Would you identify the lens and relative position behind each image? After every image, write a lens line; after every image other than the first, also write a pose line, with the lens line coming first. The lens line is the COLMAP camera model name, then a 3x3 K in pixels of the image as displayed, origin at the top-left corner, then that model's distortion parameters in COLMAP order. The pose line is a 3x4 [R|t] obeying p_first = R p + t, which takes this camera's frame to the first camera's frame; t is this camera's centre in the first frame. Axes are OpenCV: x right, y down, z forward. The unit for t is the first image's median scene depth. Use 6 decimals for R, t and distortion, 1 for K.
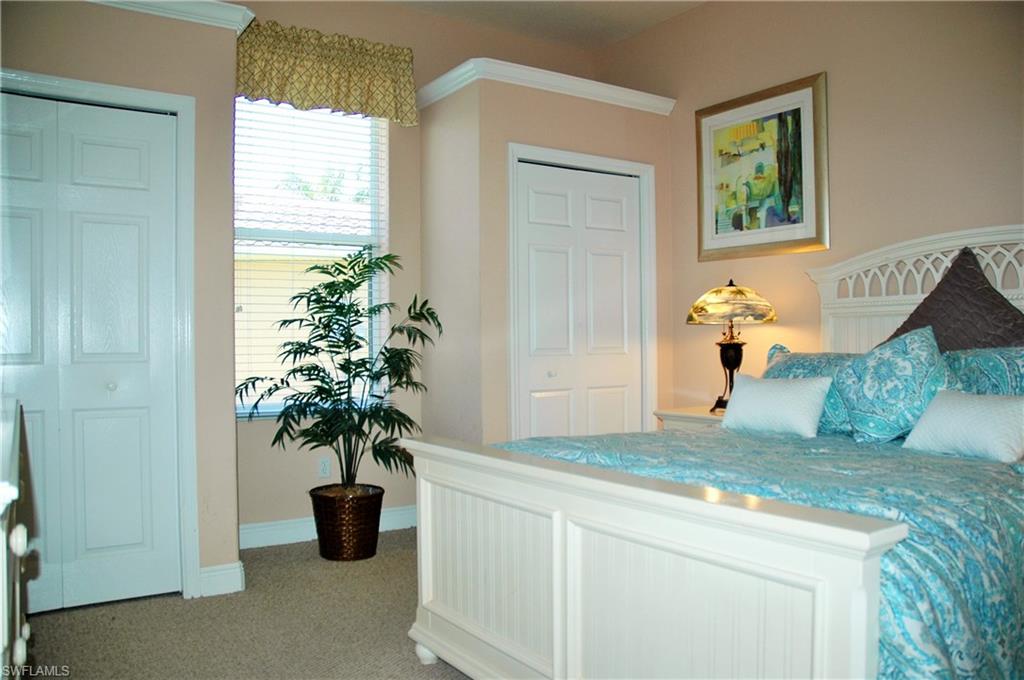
lens RADIAL K [[814.4, 0, 512.1], [0, 814.4, 338.9], [0, 0, 1]] dist [-0.037300, 0.006290]
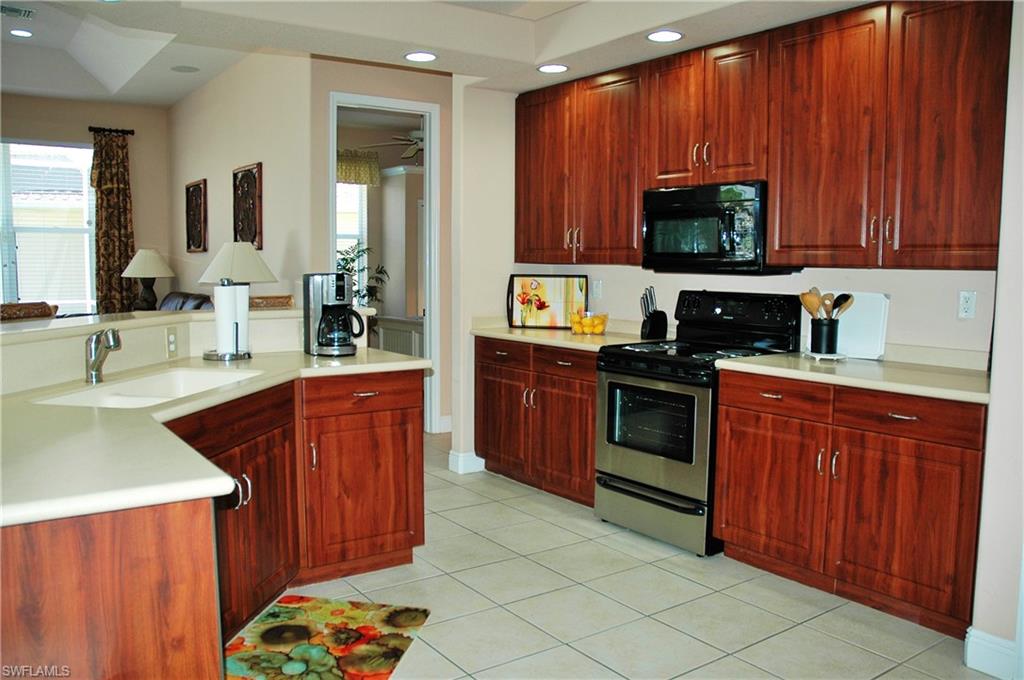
lens RADIAL K [[814.4, 0, 511.1], [0, 814.4, 339.3], [0, 0, 1]] dist [-0.037300, 0.006290]
pose [[0.999671, 0.007872, 0.024423, 0.222134], [-0.009934, 0.996288, 0.085503, -0.040724], [-0.023659, -0.085717, 0.996039, -1.465513]]
